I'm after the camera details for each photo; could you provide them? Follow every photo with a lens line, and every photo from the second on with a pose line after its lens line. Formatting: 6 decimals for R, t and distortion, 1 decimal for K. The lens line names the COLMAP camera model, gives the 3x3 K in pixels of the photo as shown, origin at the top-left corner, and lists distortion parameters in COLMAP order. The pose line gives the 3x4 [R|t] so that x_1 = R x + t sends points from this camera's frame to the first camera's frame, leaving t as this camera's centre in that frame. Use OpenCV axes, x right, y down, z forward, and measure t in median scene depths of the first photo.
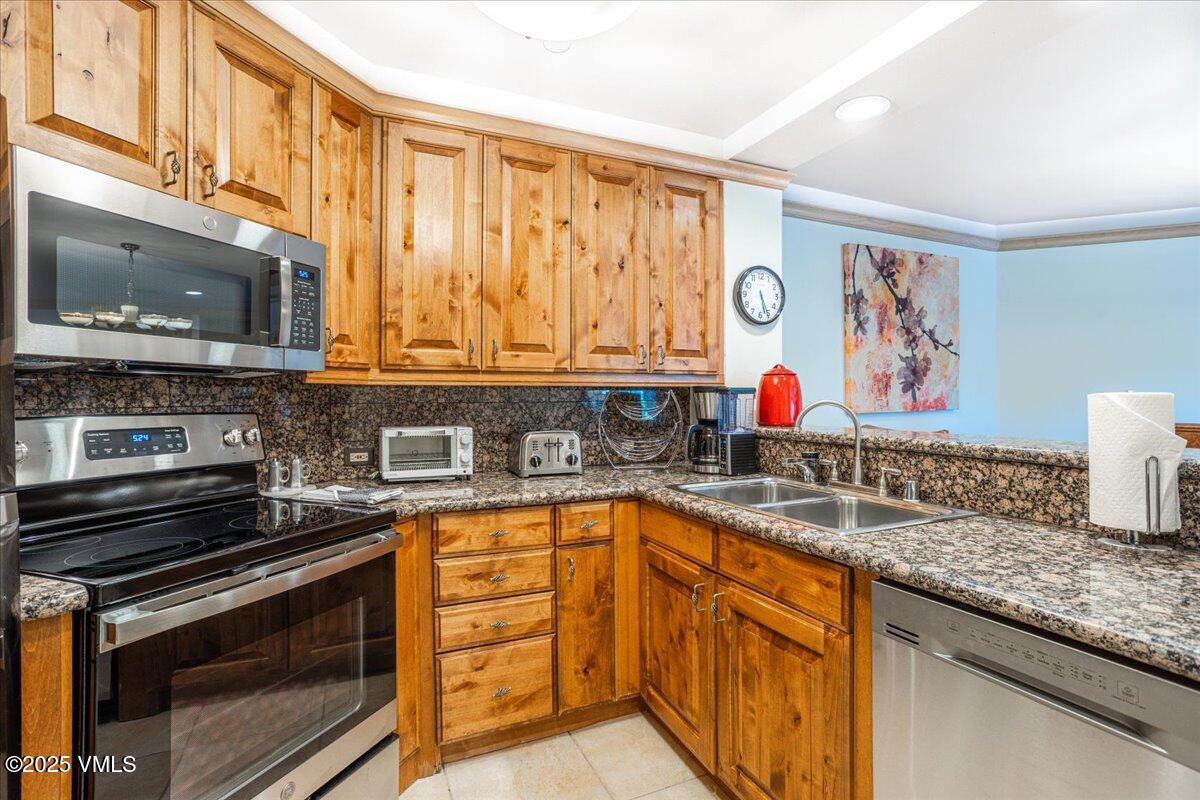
lens RADIAL K [[588.1, 0, 600.4], [0, 588.1, 394.8], [0, 0, 1]] dist [-0.006578, 0.000270]
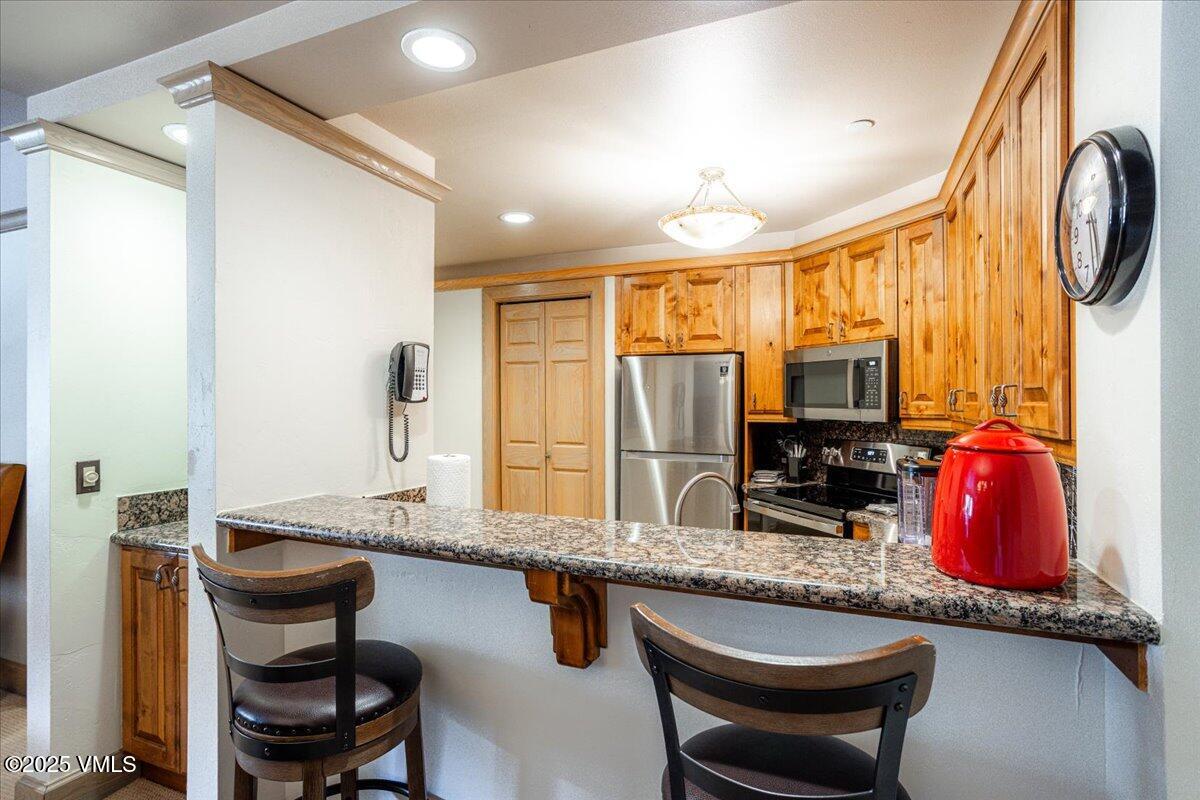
lens RADIAL K [[588.1, 0, 598.8], [0, 588.1, 399.4], [0, 0, 1]] dist [-0.006578, 0.000270]
pose [[-0.750374, -0.006018, -0.660986, 0.561151], [-0.001680, 0.999973, -0.007196, -0.044200], [0.661012, -0.004289, -0.750363, 0.835561]]
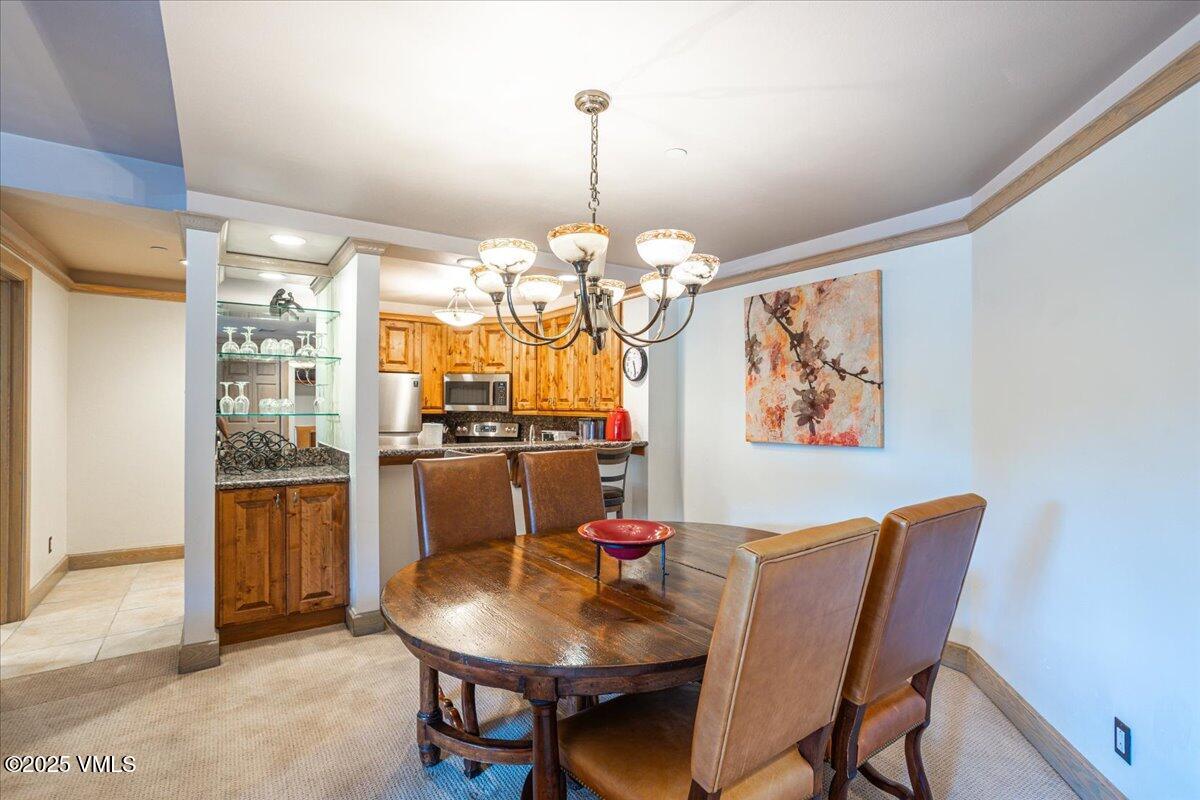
lens RADIAL K [[588.1, 0, 611.1], [0, 588.1, 400.7], [0, 0, 1]] dist [-0.006578, 0.000270]
pose [[0.161015, -0.008591, -0.986915, 1.504250], [-0.003558, 0.999951, -0.009285, -0.036551], [0.986946, 0.005007, 0.160977, 0.521846]]
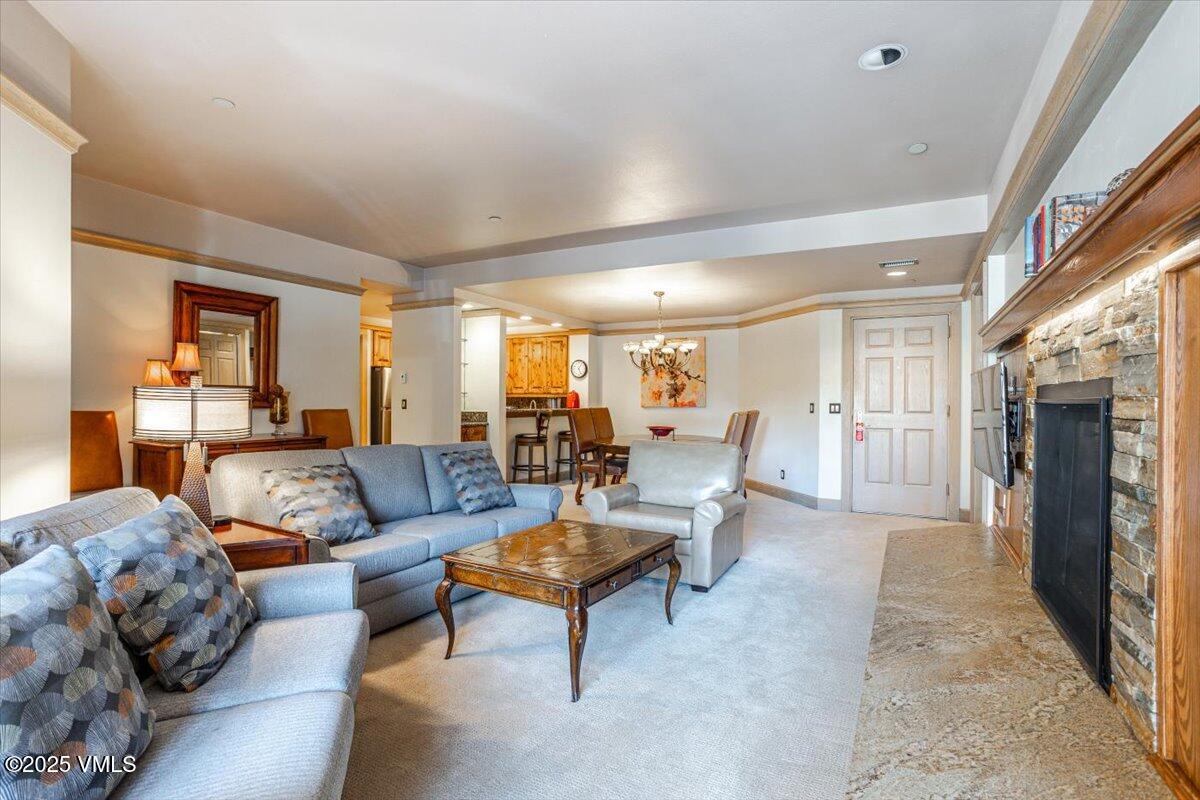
lens RADIAL K [[588.1, 0, 594.0], [0, 588.1, 397.9], [0, 0, 1]] dist [-0.006578, 0.000270]
pose [[0.593712, 0.002210, -0.804675, 2.298216], [-0.001166, 0.999998, 0.001886, -0.011763], [0.804677, -0.000181, 0.593713, -0.673502]]
